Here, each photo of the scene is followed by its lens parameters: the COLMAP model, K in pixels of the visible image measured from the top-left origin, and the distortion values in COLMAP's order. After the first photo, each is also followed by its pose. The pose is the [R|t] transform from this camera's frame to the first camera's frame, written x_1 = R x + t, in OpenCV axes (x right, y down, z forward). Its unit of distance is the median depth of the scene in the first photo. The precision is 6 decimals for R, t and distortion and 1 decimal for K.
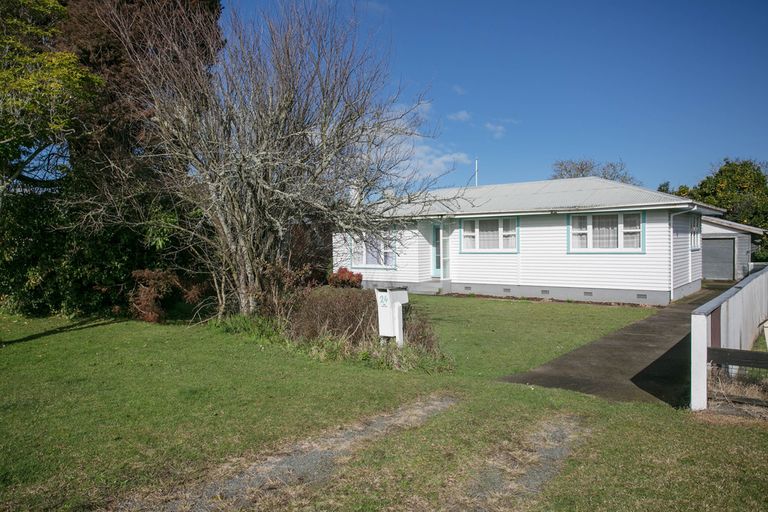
lens RADIAL K [[566.9, 0, 385.9], [0, 566.9, 257.9], [0, 0, 1]] dist [0.013640, 0.000302]
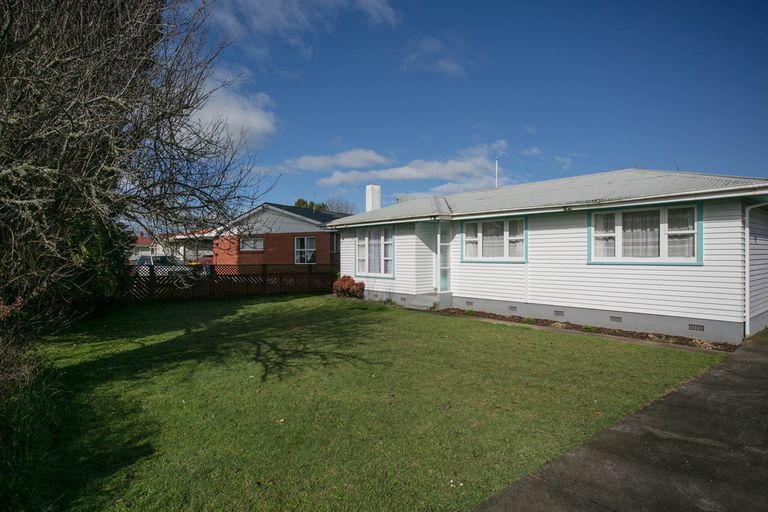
lens RADIAL K [[437.3, 0, 384.1], [0, 437.3, 258.2], [0, 0, 1]] dist [-0.030080, 0.022933]
pose [[0.976983, 0.015502, -0.212753, 0.181858], [-0.020081, 0.999611, -0.019377, 0.001150], [0.212370, 0.023203, 0.976914, 0.386248]]
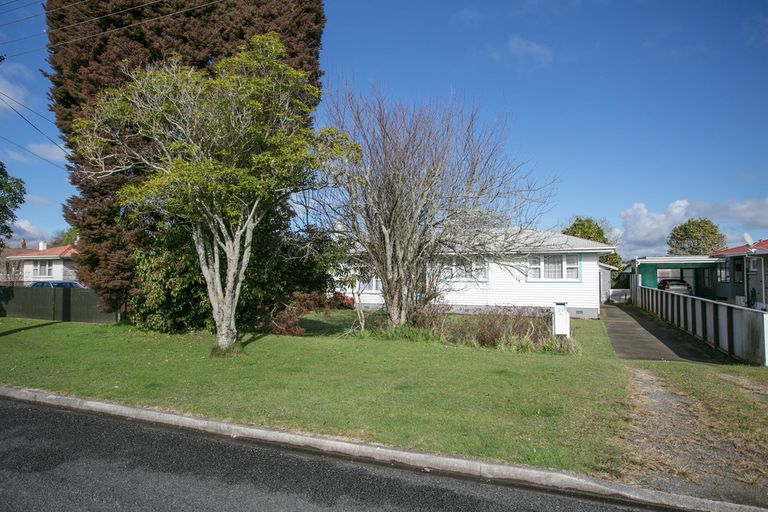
lens RADIAL K [[491.6, 0, 391.5], [0, 491.6, 256.7], [0, 0, 1]] dist [-0.010866, -0.000481]
pose [[0.959737, 0.020700, 0.280135, -0.338863], [-0.003510, 0.998087, -0.061729, 0.005478], [-0.280877, 0.058260, 0.957974, -0.061342]]
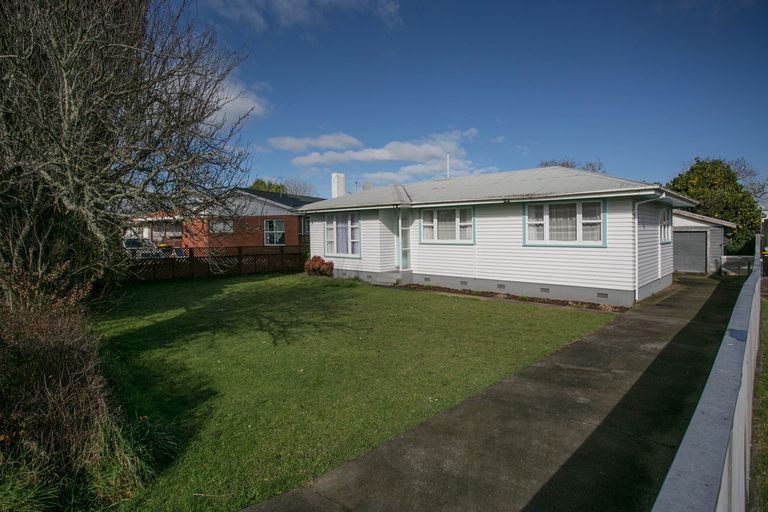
lens RADIAL K [[425.0, 0, 390.6], [0, 425.0, 236.1], [0, 0, 1]] dist [-0.030359, 0.004385]
pose [[0.995794, 0.009288, -0.091153, 0.170684], [-0.011055, 0.999760, -0.018903, -0.008362], [0.090956, 0.019831, 0.995657, 0.296709]]
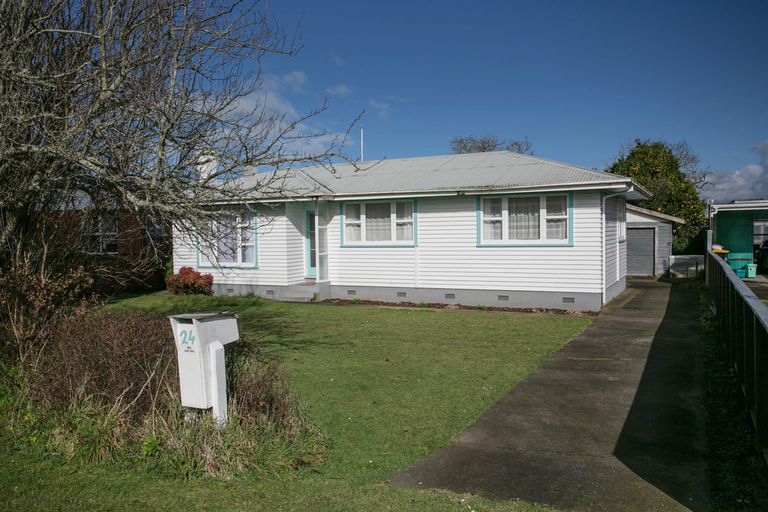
lens RADIAL K [[638.6, 0, 377.9], [0, 638.6, 257.7], [0, 0, 1]] dist [-0.008240, -0.016571]
pose [[0.983349, -0.008394, 0.181535, 0.025902], [0.006741, 0.999930, 0.009724, -0.002035], [-0.181604, -0.008338, 0.983336, 0.164517]]
